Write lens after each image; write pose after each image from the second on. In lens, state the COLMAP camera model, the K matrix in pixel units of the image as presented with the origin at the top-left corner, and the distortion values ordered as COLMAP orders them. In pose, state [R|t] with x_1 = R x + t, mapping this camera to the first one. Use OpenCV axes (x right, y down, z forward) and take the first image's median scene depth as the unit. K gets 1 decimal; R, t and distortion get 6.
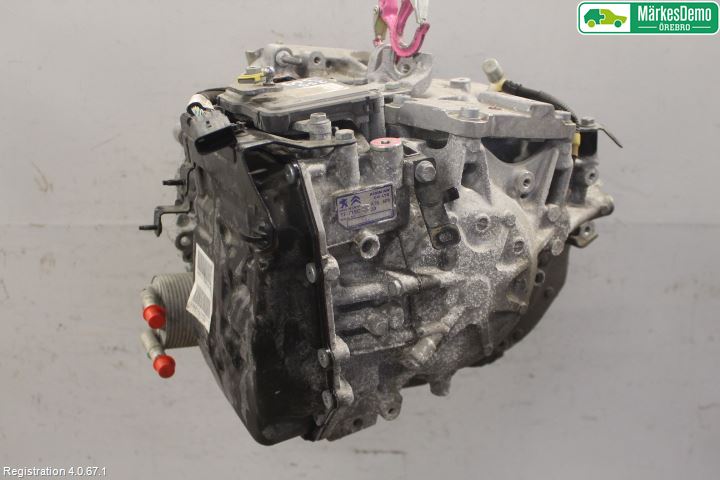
lens RADIAL K [[781.3, 0, 364.5], [0, 781.3, 239.7], [0, 0, 1]] dist [0.015305, 0.000000]
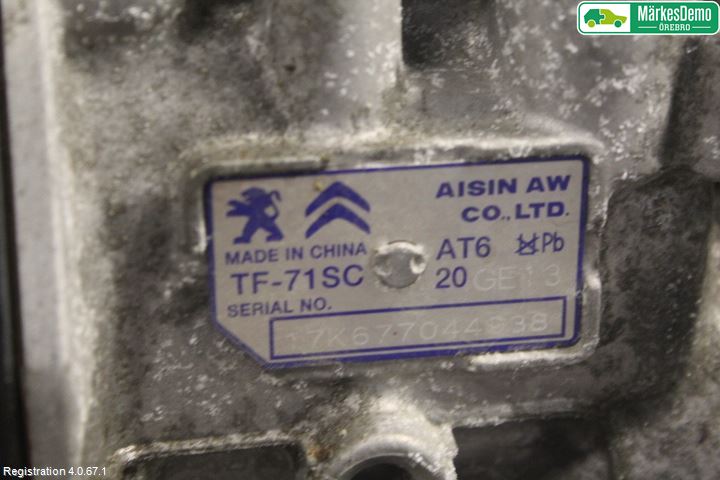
lens RADIAL K [[1785.5, 0, 359.6], [0, 1785.5, 240.6], [0, 0, 1]] dist [-0.038630, 0.000000]
pose [[0.945724, 0.179543, -0.270871, 0.093383], [-0.177143, 0.983615, 0.033494, -0.056112], [0.272446, 0.016307, 0.962033, 0.624175]]
